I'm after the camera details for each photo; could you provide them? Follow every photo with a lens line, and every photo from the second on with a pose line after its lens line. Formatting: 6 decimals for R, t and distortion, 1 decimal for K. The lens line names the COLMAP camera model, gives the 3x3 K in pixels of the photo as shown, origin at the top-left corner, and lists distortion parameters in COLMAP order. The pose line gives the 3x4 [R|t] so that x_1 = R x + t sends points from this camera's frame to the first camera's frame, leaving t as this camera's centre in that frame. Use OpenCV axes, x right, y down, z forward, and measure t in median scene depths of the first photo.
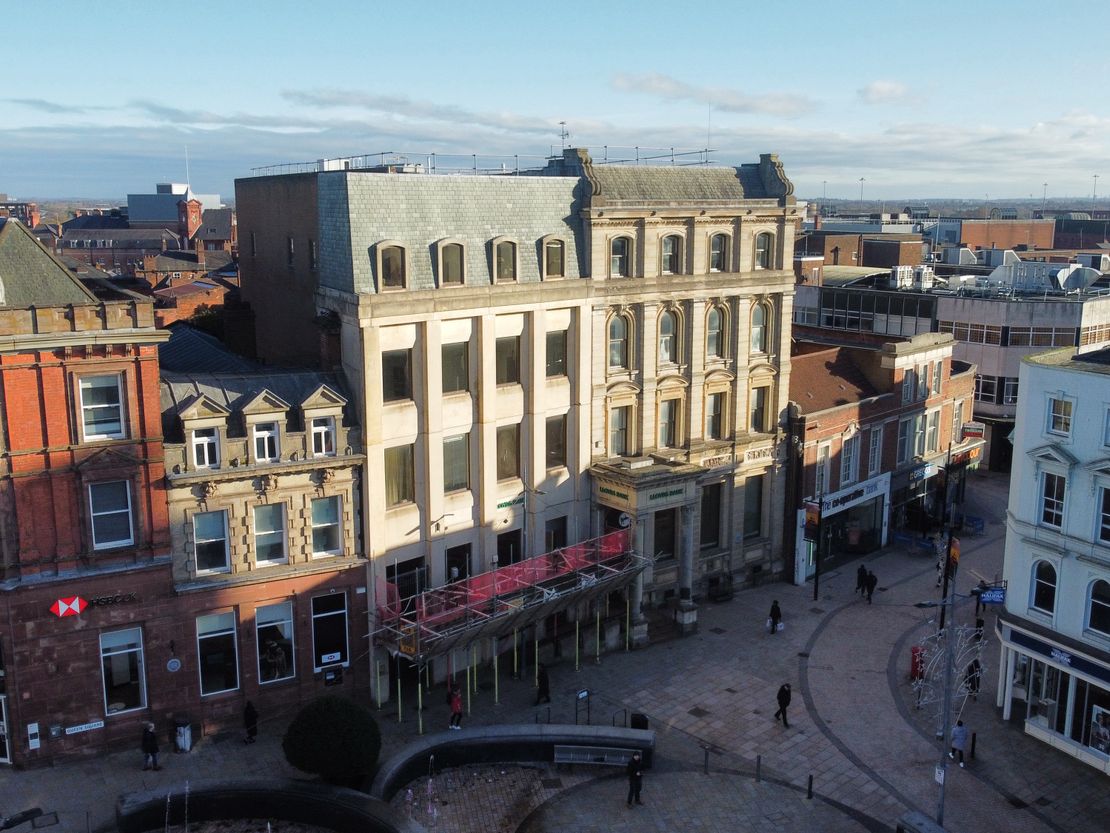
lens RADIAL K [[1126.6, 0, 555.0], [0, 1126.6, 416.5], [0, 0, 1]] dist [0.015693, -0.050558]
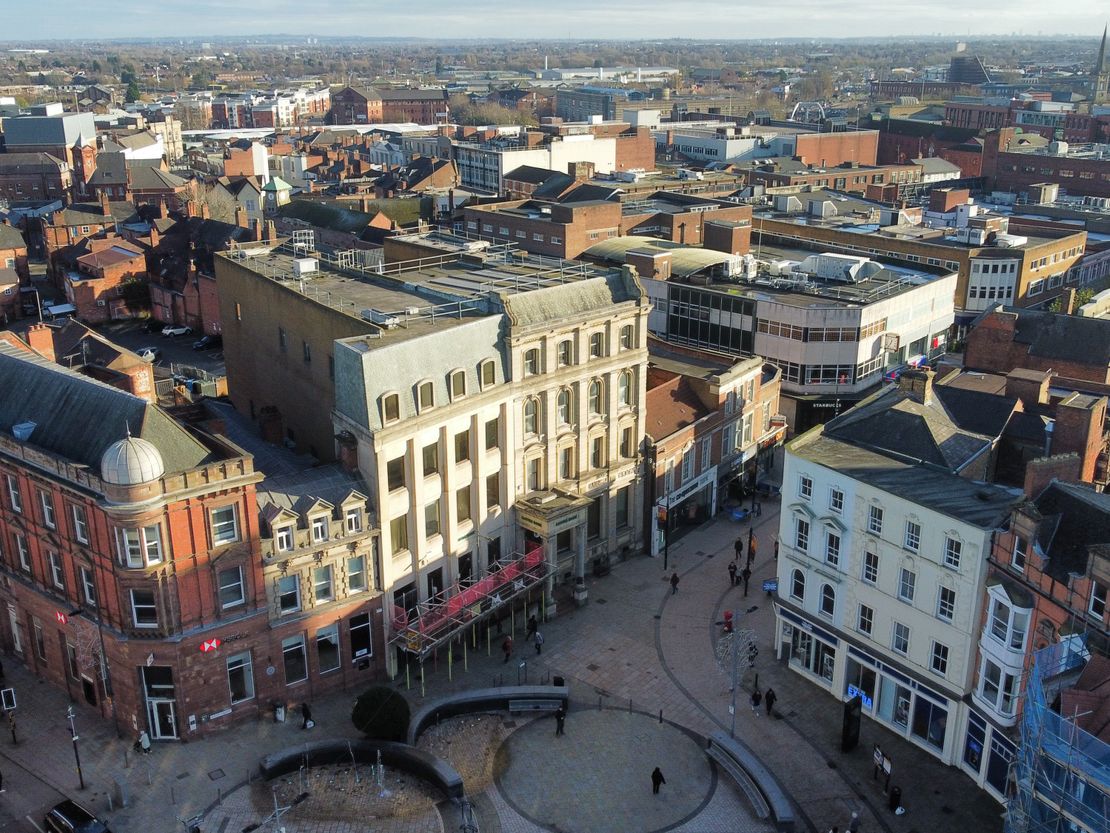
lens RADIAL K [[1126.6, 0, 555.0], [0, 1126.6, 416.5], [0, 0, 1]] dist [0.015693, -0.050558]
pose [[0.991958, -0.043643, 0.118807, -0.096454], [0.027314, 0.990366, 0.135751, -0.296038], [-0.123587, -0.131414, 0.983594, -0.498931]]
